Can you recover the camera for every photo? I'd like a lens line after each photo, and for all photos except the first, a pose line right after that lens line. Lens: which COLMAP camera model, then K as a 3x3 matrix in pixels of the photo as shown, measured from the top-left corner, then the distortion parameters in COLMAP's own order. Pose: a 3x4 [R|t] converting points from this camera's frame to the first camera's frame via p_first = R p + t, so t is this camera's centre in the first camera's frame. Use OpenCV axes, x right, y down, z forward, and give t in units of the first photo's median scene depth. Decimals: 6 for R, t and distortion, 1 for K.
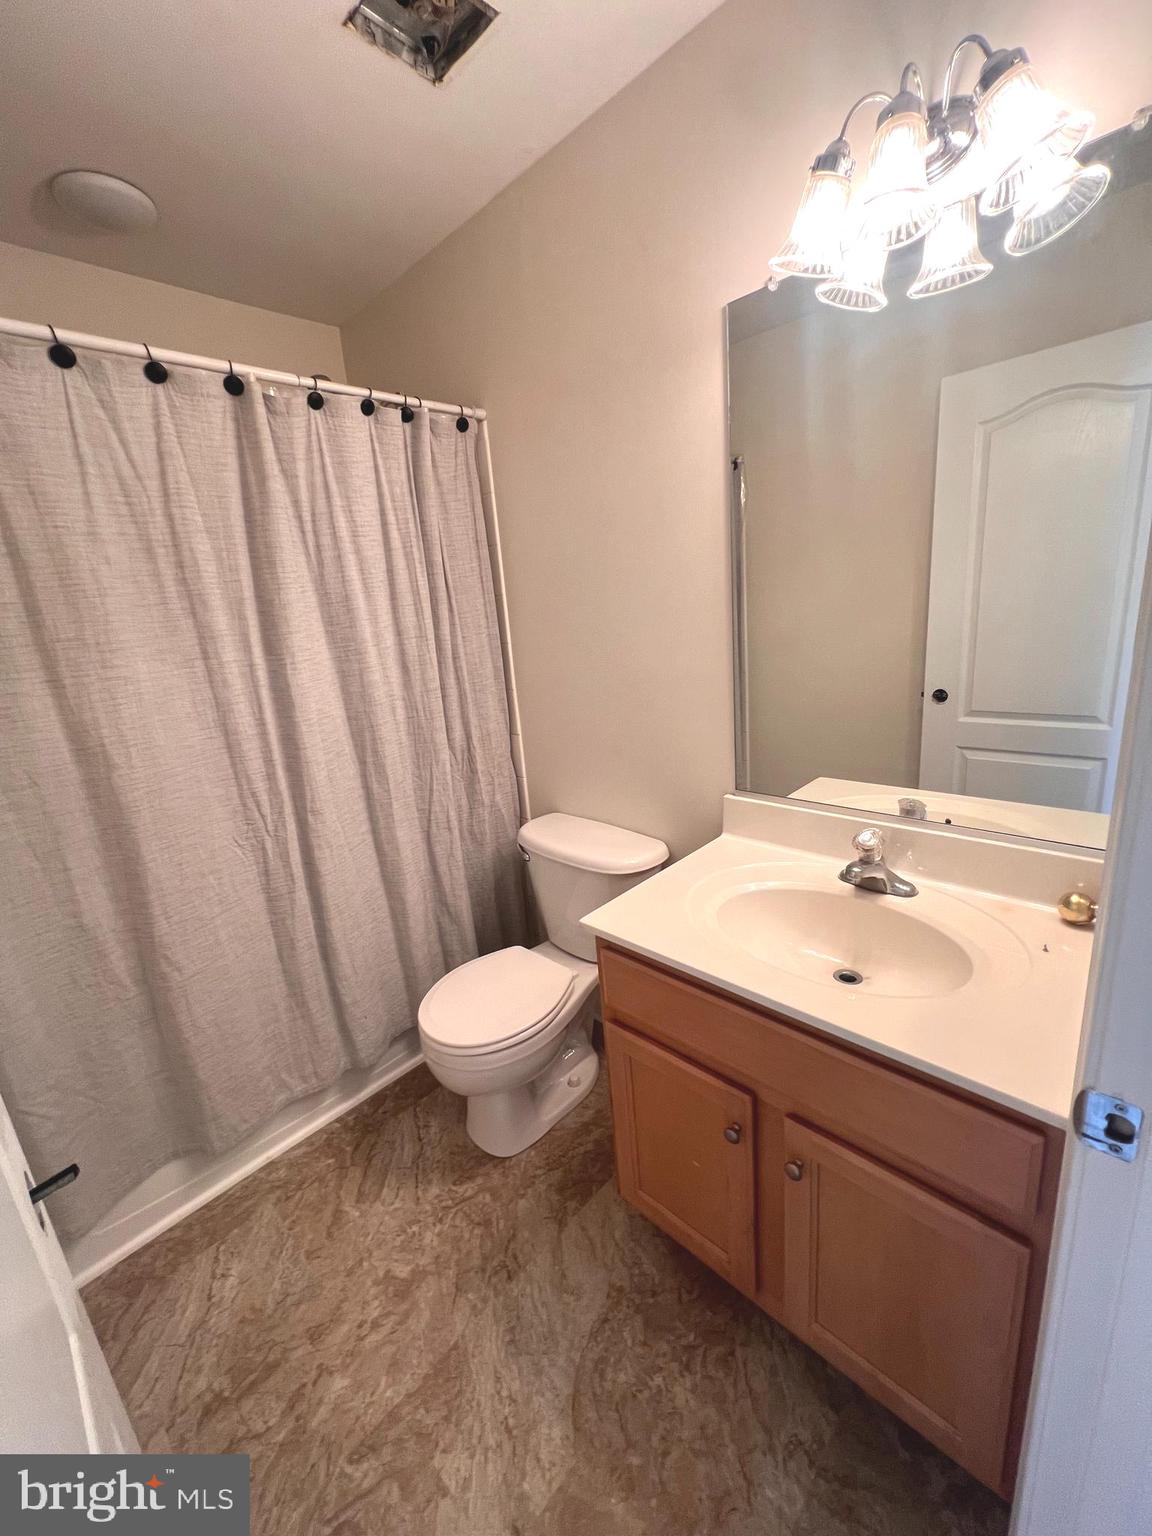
lens RADIAL K [[616.9, 0, 577.5], [0, 616.9, 768.3], [0, 0, 1]] dist [-0.001112, 0.000653]
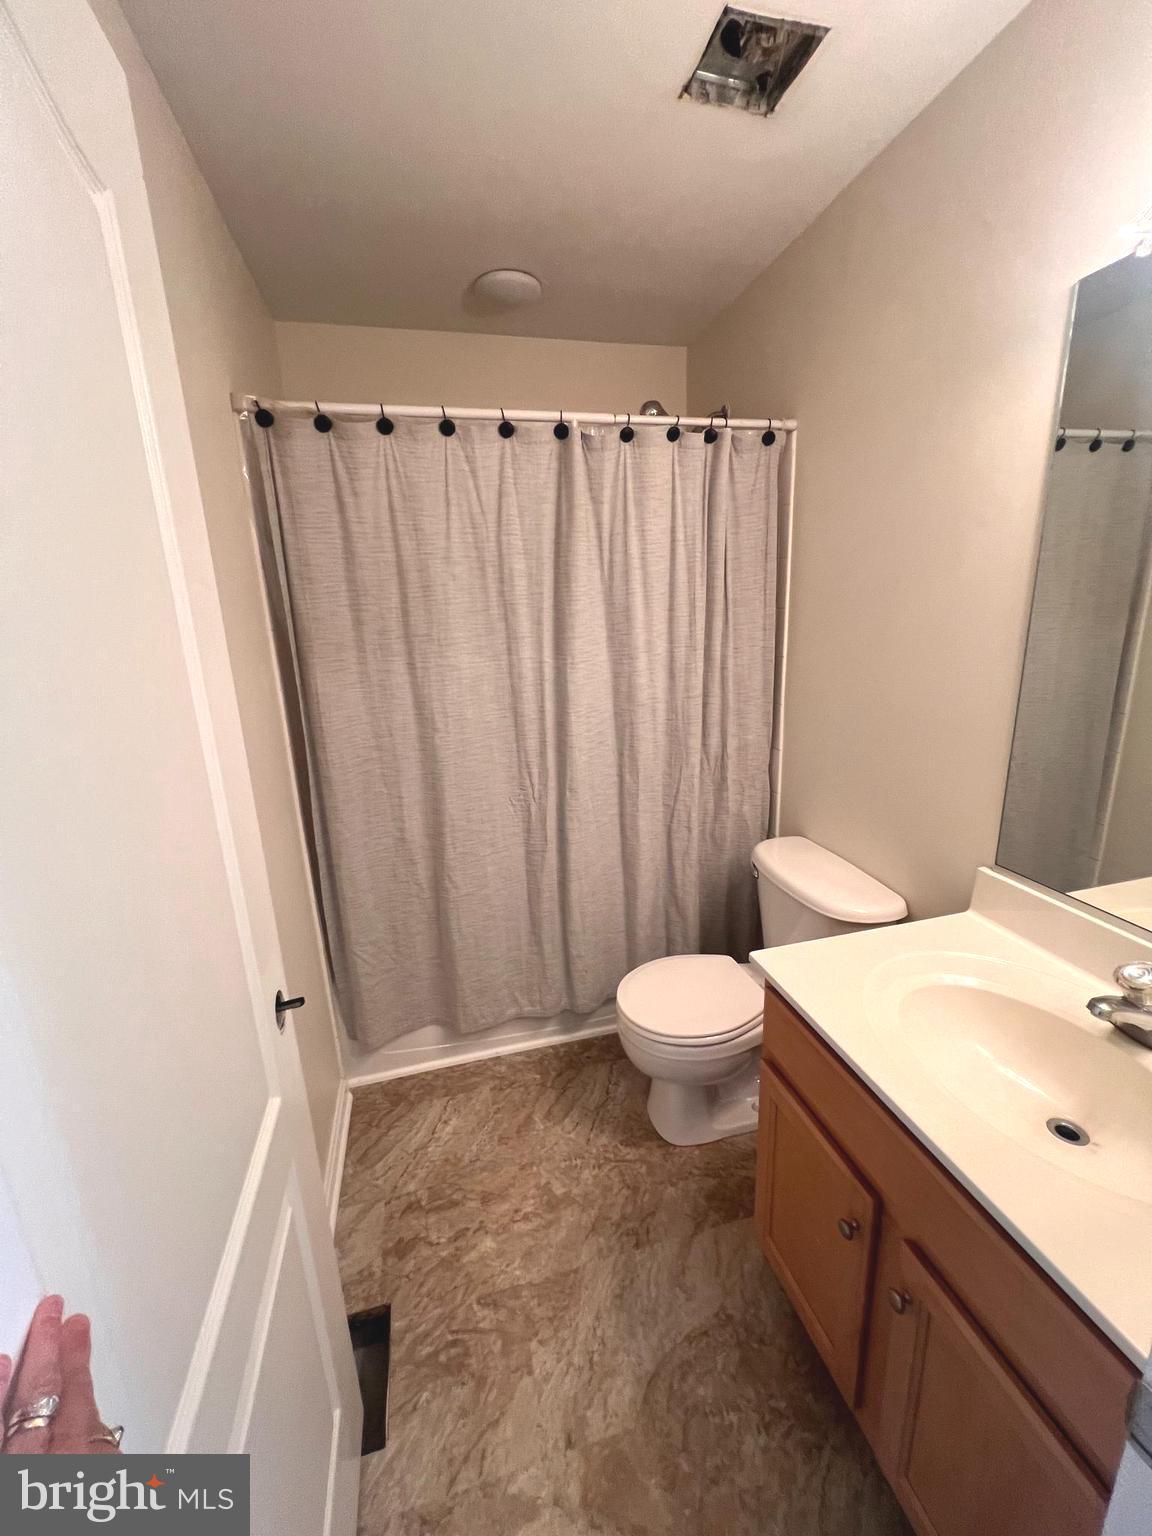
lens RADIAL K [[616.3, 0, 580.6], [0, 616.3, 768.7], [0, 0, 1]] dist [-0.000812, 0.000657]
pose [[0.851467, 0.183359, -0.491308, 0.182945], [-0.167799, 0.982886, 0.076013, -0.069694], [0.496838, 0.017719, 0.867663, -0.013363]]
